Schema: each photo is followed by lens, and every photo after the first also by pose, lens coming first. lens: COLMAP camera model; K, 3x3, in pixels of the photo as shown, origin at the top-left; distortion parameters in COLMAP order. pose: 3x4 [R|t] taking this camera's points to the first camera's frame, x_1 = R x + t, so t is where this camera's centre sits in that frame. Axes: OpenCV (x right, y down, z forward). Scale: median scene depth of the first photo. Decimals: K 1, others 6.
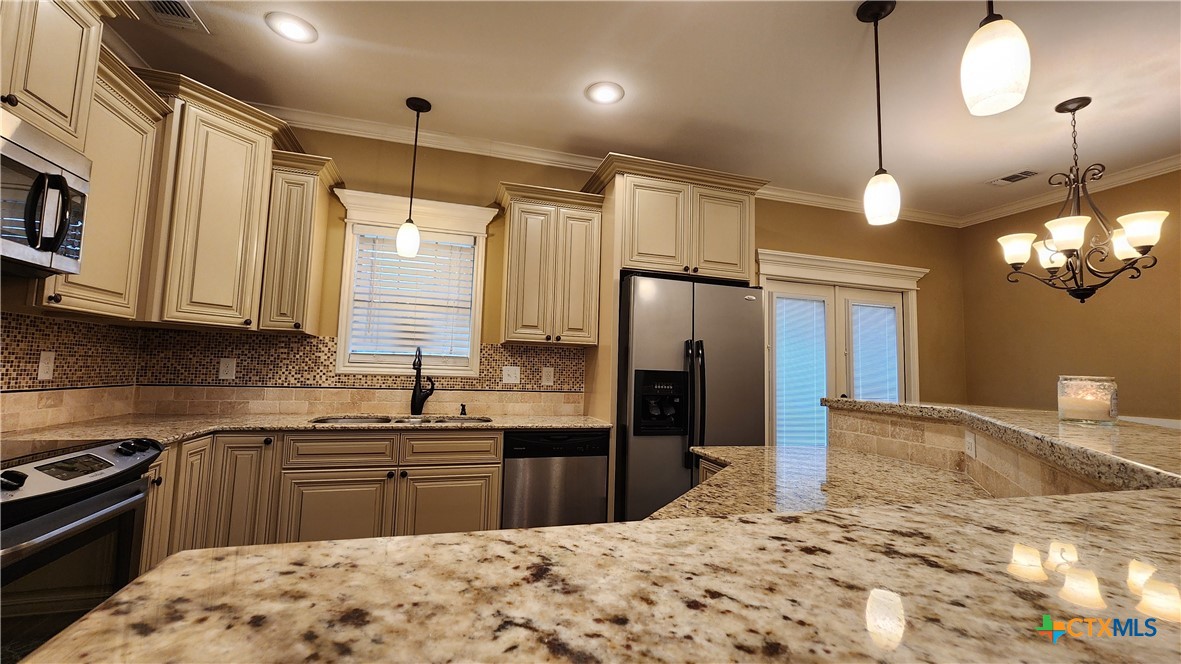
lens RADIAL K [[487.6, 0, 593.5], [0, 487.6, 330.8], [0, 0, 1]] dist [-0.000969, 0.001282]
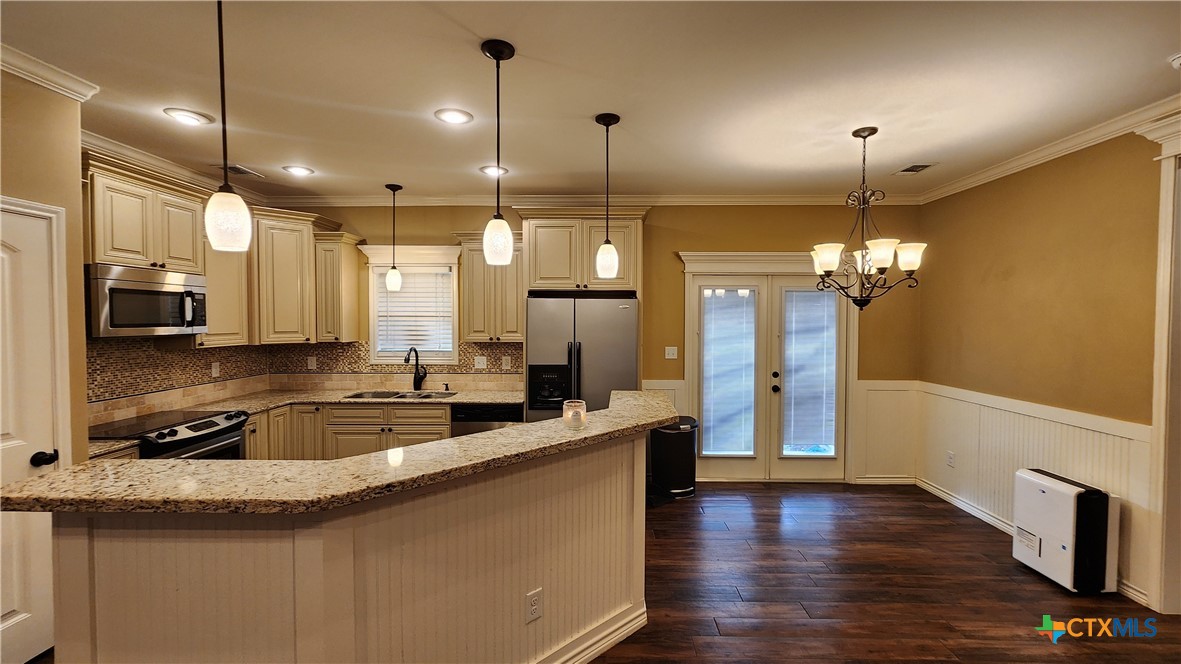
lens RADIAL K [[487.6, 0, 595.3], [0, 487.6, 332.0], [0, 0, 1]] dist [-0.000969, 0.001282]
pose [[0.951845, -0.019730, -0.305943, 0.664248], [0.052579, 0.993647, 0.099505, -0.137635], [0.302037, -0.110800, 0.946835, -0.267656]]
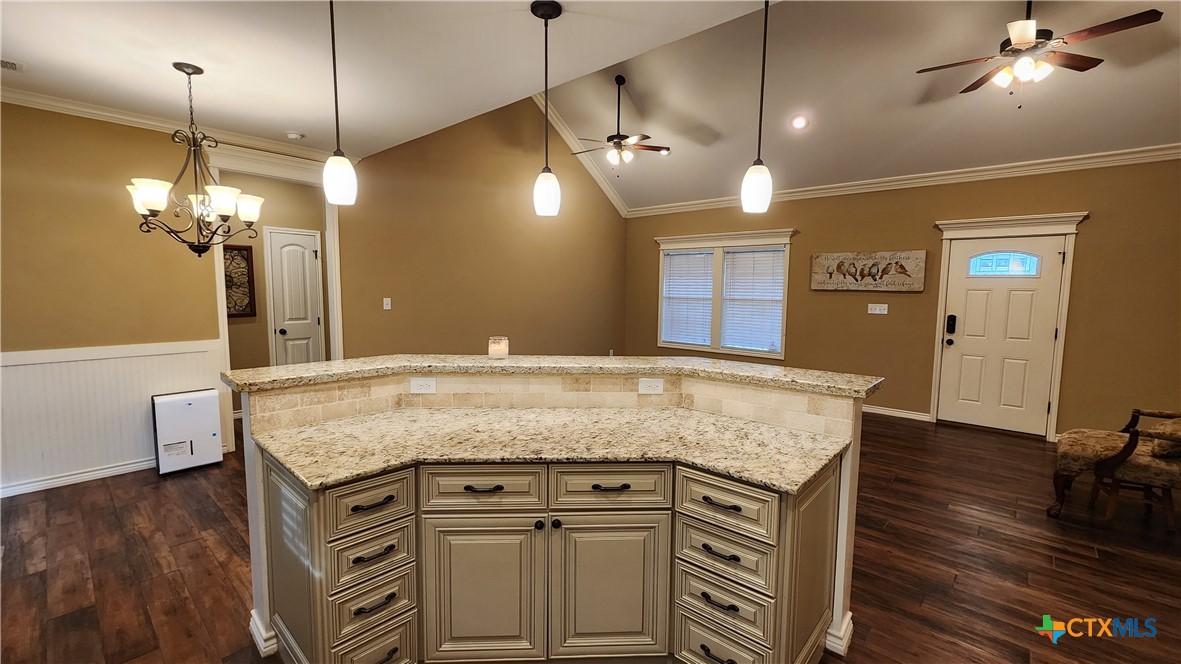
lens RADIAL K [[487.6, 0, 594.3], [0, 487.6, 336.9], [0, 0, 1]] dist [-0.000969, 0.001282]
pose [[-0.519925, -0.122621, 0.845365, -0.408386], [-0.098488, 0.991649, 0.083267, -0.051345], [-0.848515, -0.039966, -0.527659, 0.714897]]
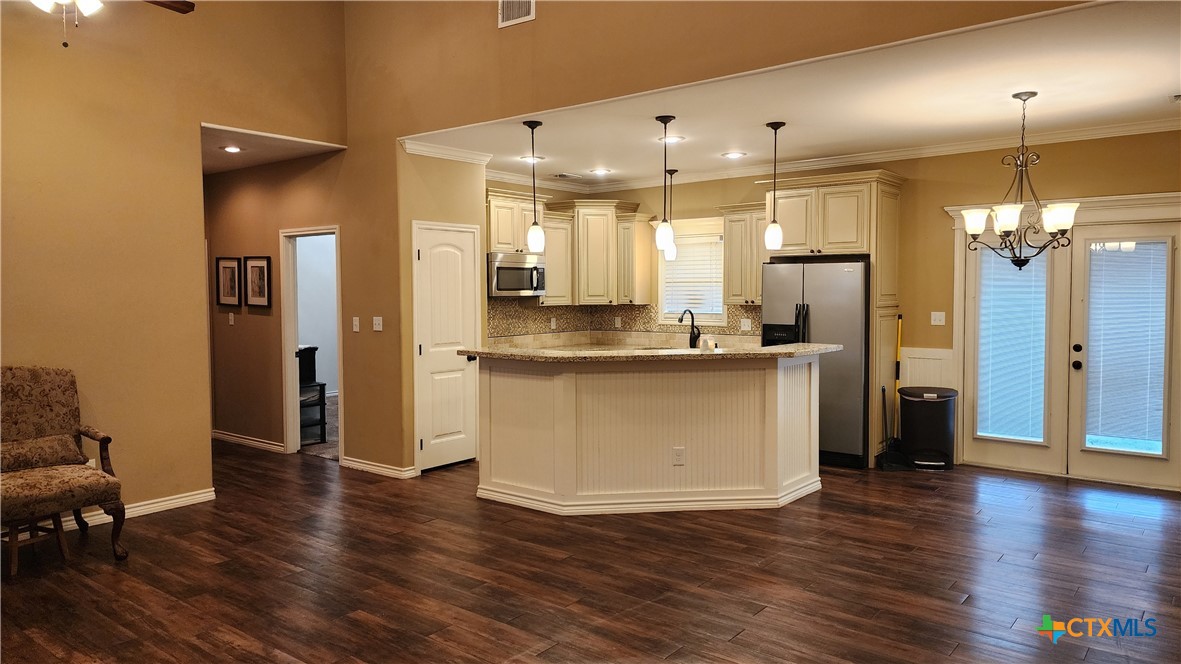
lens RADIAL K [[788.6, 0, 602.7], [0, 788.6, 322.9], [0, 0, 1]] dist [0.082410, -0.078528]
pose [[0.572064, 0.003308, -0.820202, 1.789424], [0.093106, 0.993266, 0.068945, -0.141582], [0.814907, -0.115806, 0.567904, -0.847844]]
